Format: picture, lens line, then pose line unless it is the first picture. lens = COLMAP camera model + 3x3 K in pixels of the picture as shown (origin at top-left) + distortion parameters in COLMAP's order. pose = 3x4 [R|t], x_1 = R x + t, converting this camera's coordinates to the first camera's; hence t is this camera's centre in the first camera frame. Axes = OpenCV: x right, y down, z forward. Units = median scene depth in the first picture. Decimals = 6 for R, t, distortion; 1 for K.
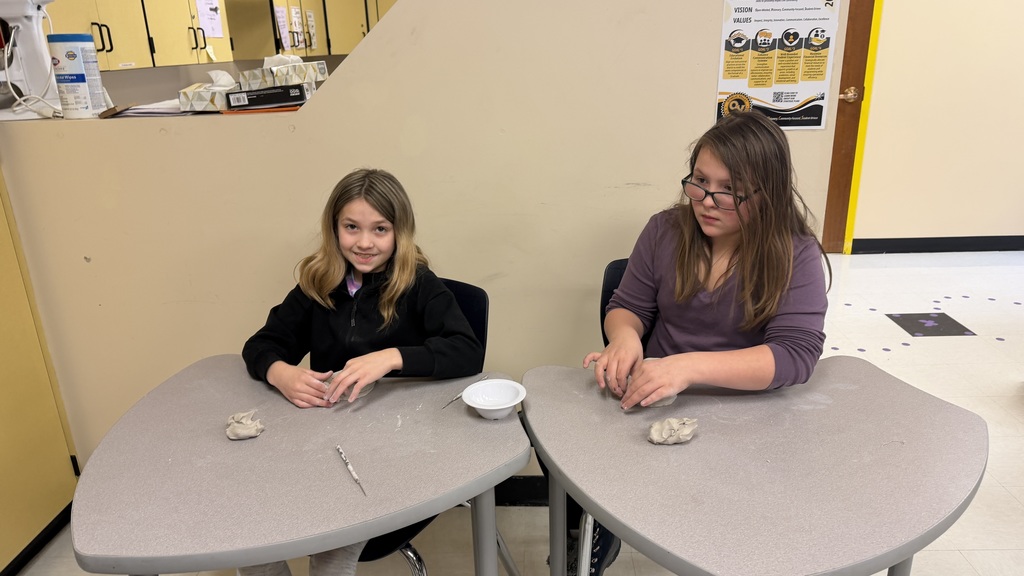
lens RADIAL K [[728.1, 0, 517.4], [0, 728.1, 293.6], [0, 0, 1]] dist [0.024240, -0.027201]
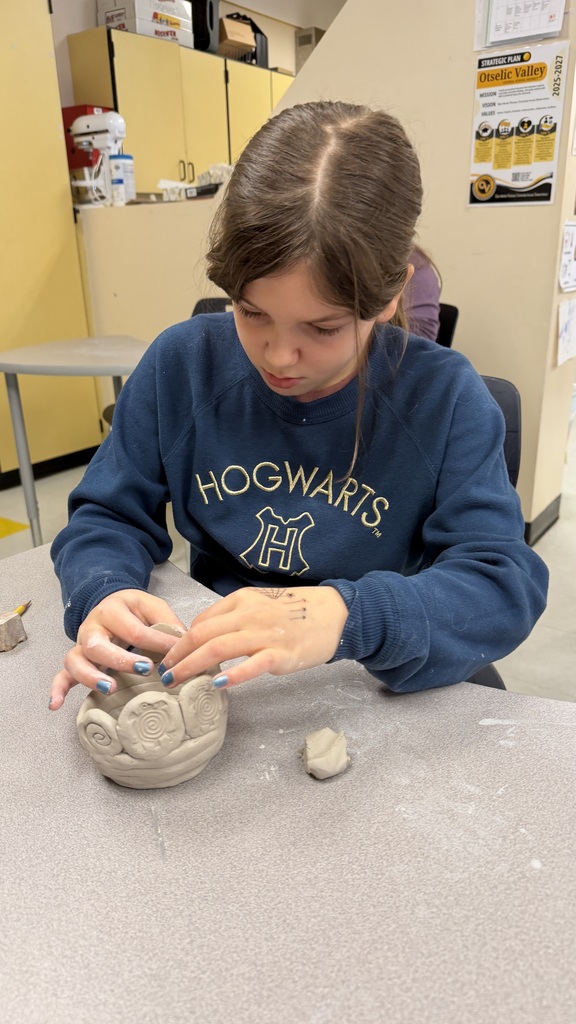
lens RADIAL K [[728.1, 0, 299.3], [0, 728.1, 502.5], [0, 0, 1]] dist [0.024240, -0.027201]
pose [[0.837754, 0.195415, -0.509883, 0.786982], [-0.184153, 0.980176, 0.073088, 0.243102], [0.514058, 0.032667, 0.857133, -0.217646]]
